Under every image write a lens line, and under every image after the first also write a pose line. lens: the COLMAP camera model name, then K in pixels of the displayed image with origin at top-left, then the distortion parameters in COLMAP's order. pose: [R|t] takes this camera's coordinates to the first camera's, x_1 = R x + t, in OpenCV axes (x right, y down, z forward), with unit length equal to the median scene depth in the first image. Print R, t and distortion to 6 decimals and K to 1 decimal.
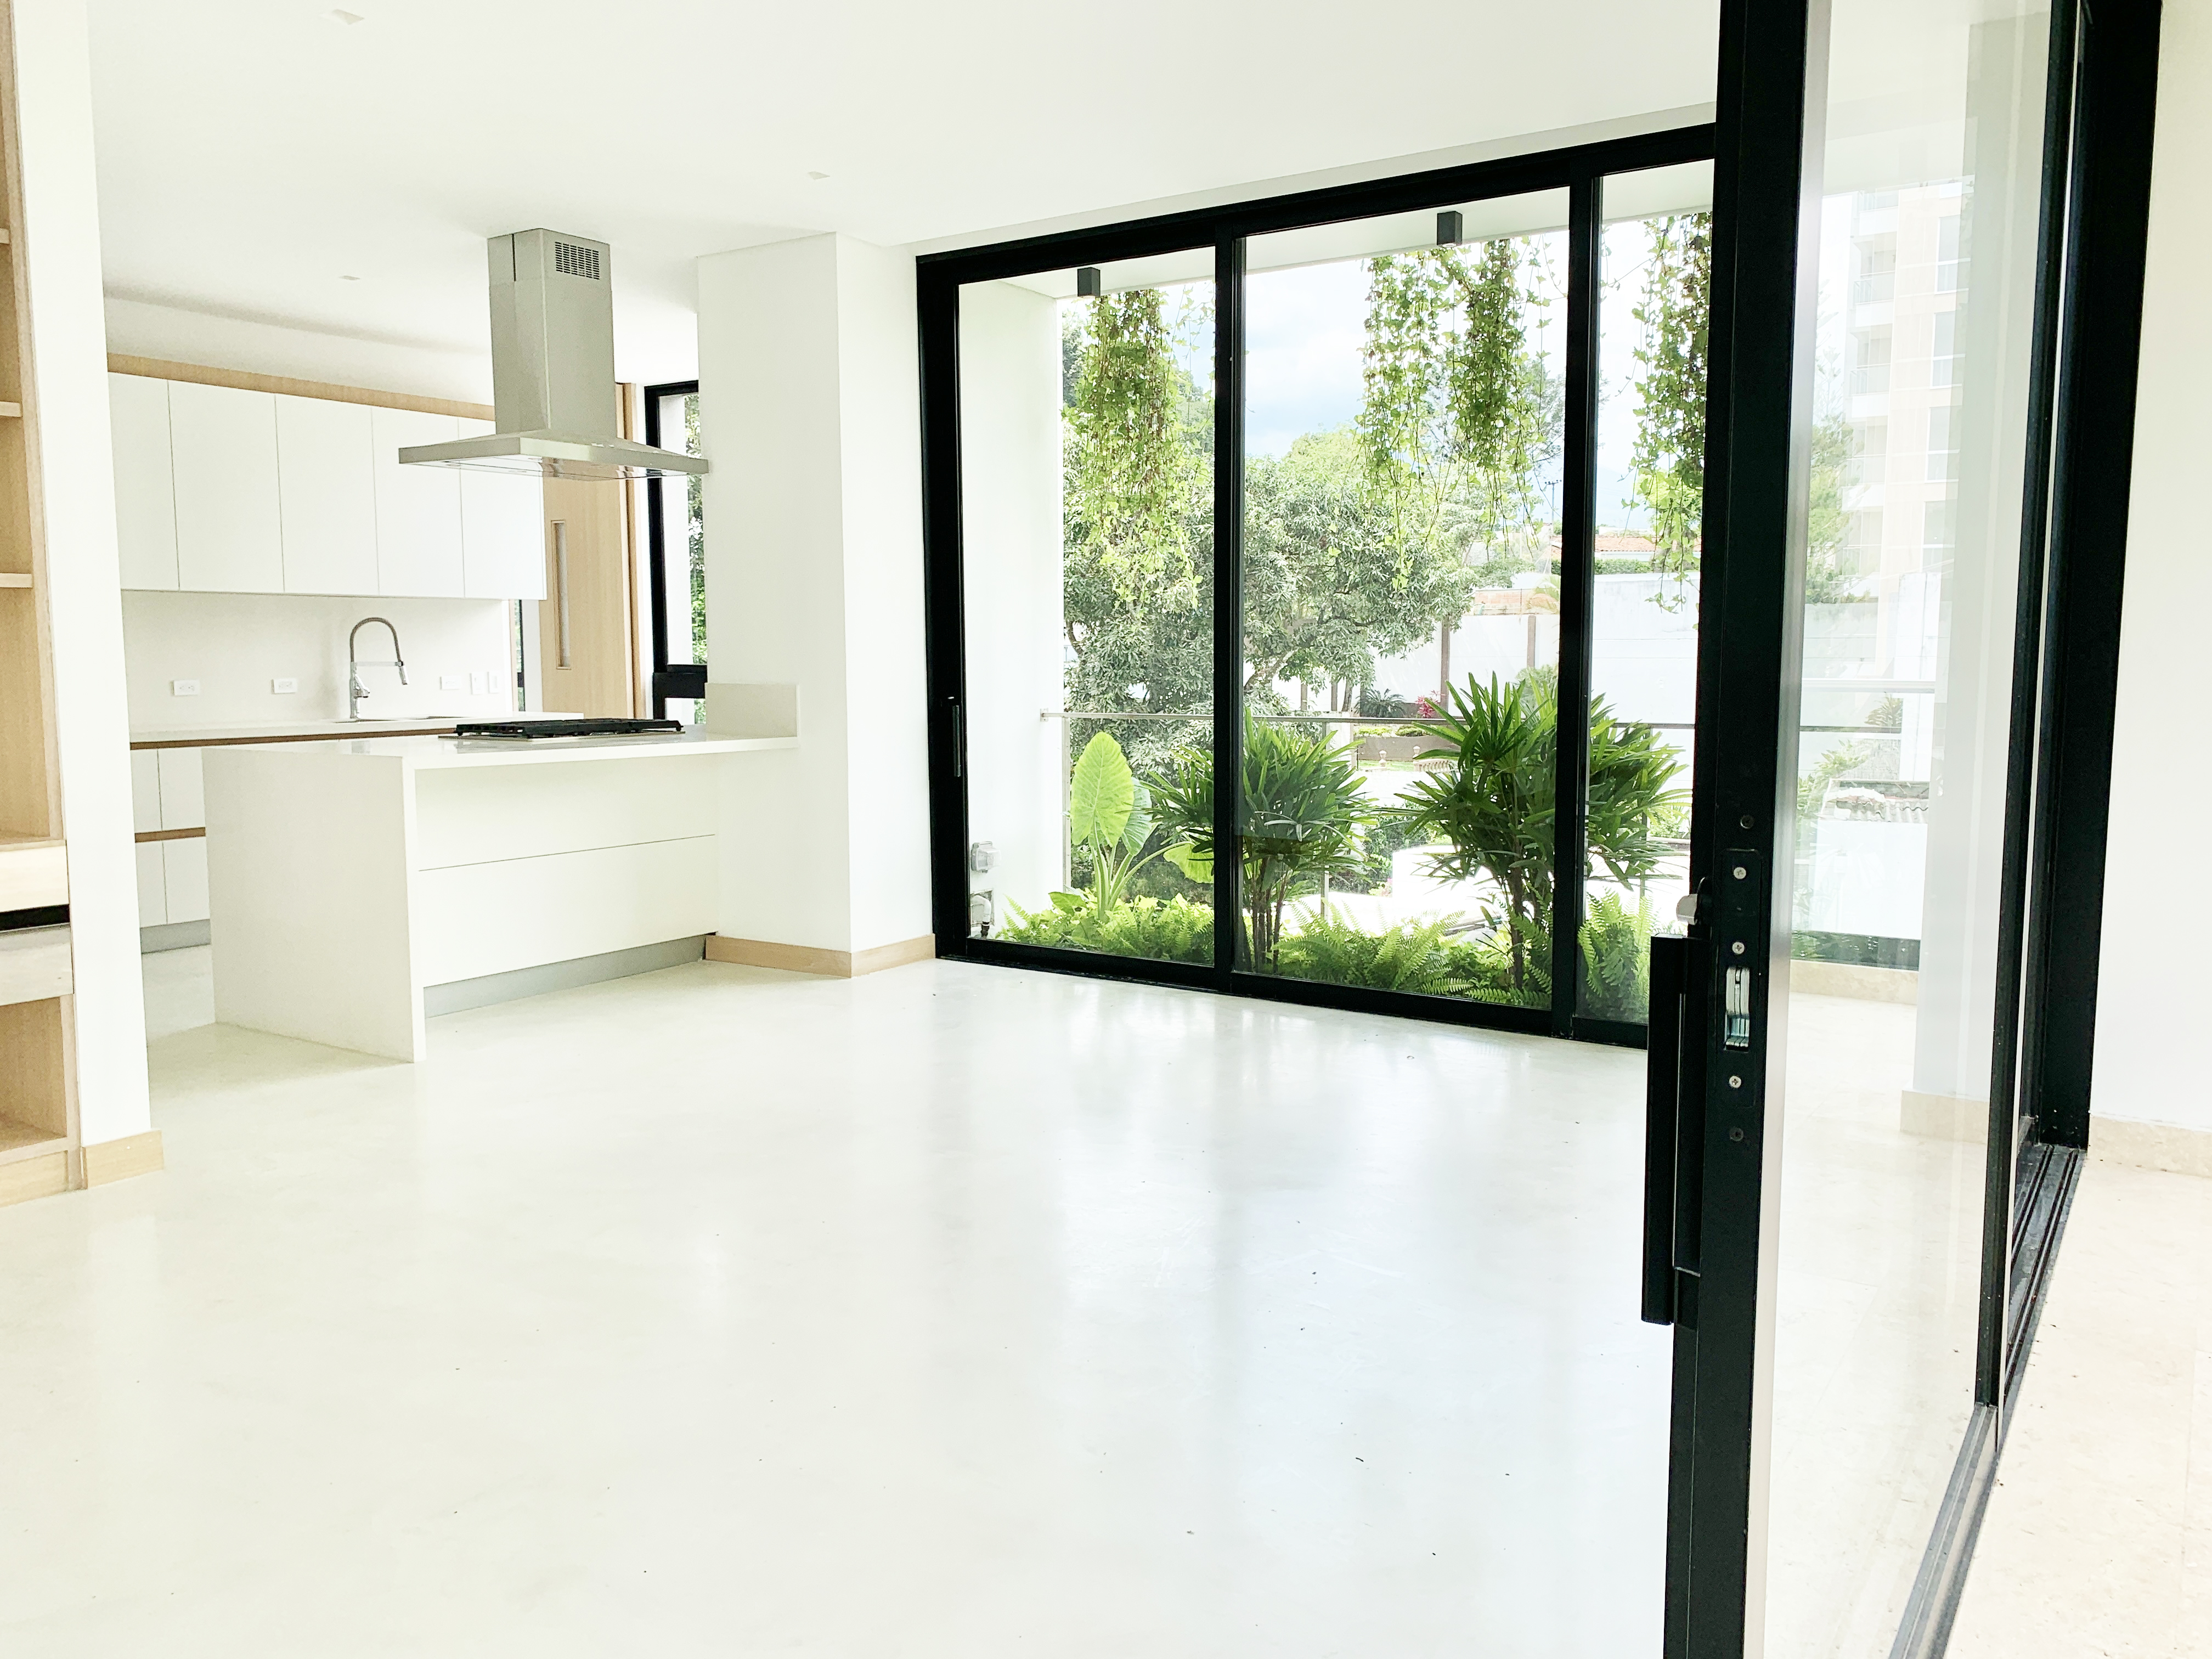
lens RADIAL K [[1696.3, 0, 1084.6], [0, 1696.3, 835.7], [0, 0, 1]] dist [0.036076, -0.055526]
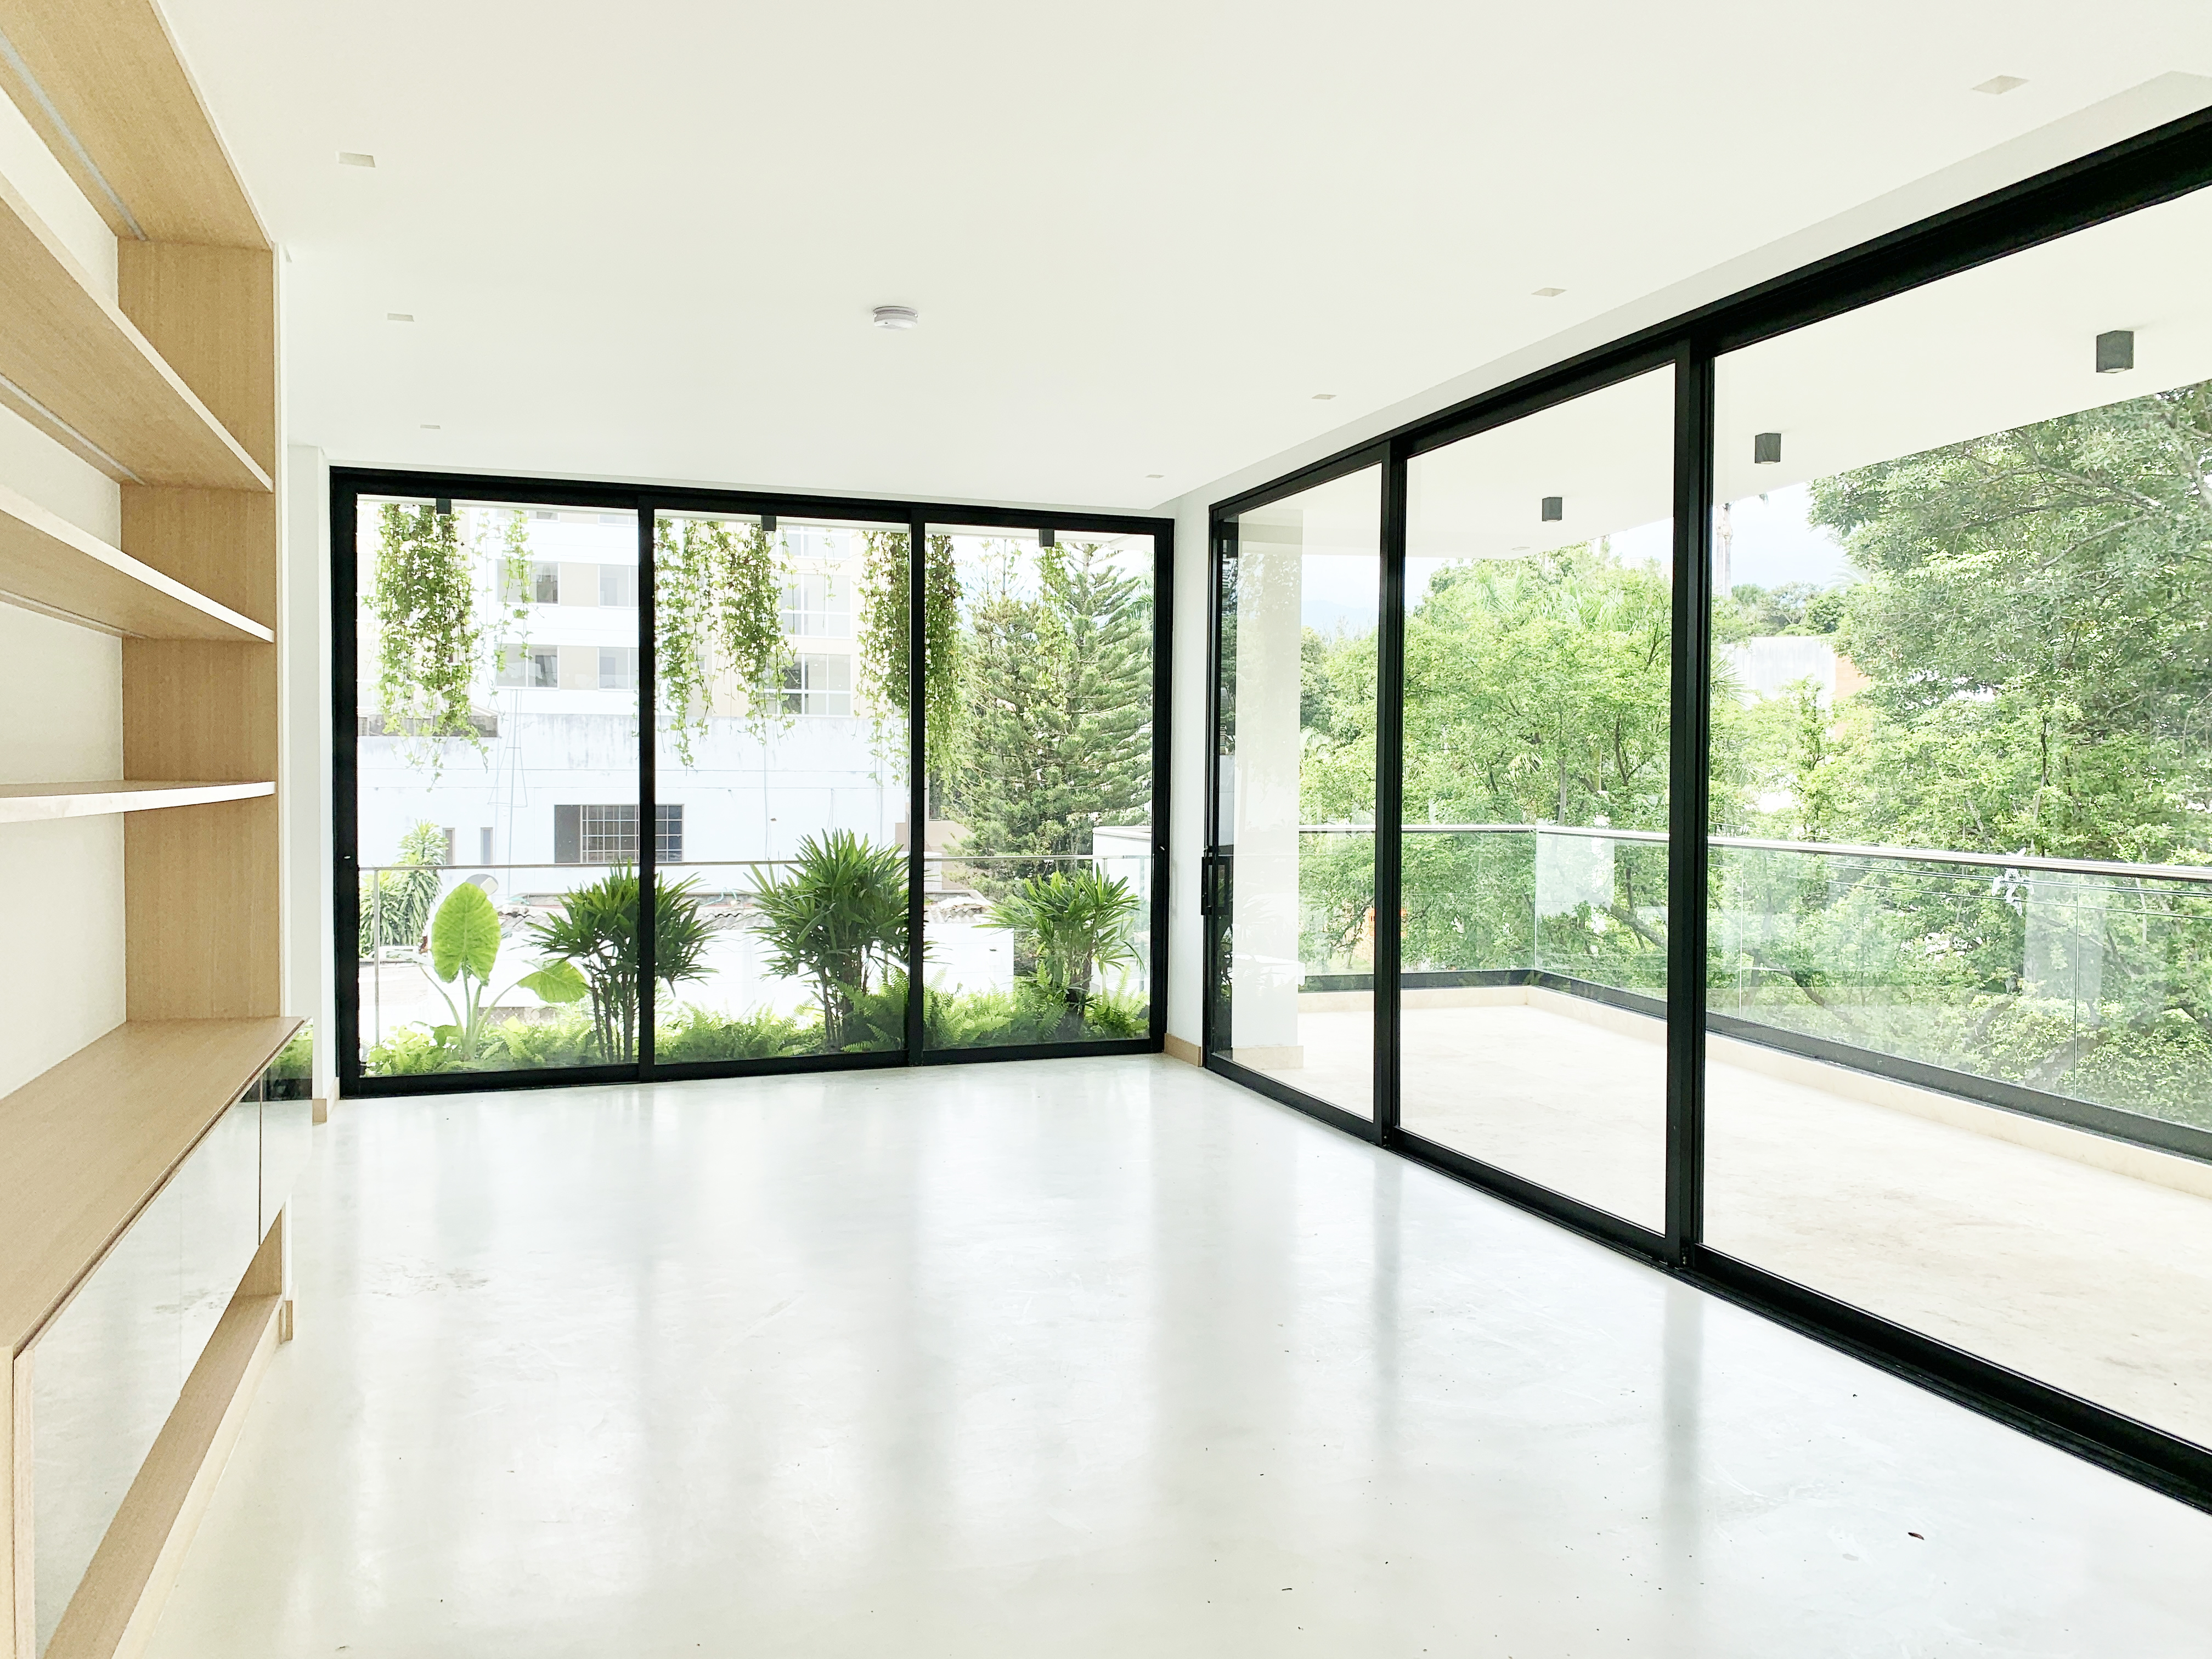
lens RADIAL K [[1696.3, 0, 1089.0], [0, 1696.3, 827.8], [0, 0, 1]] dist [0.036076, -0.055526]
pose [[0.607432, -0.019655, 0.794128, -0.714773], [0.078338, 0.996303, -0.035262, -0.024629], [-0.790500, 0.083629, 0.606726, -0.057727]]
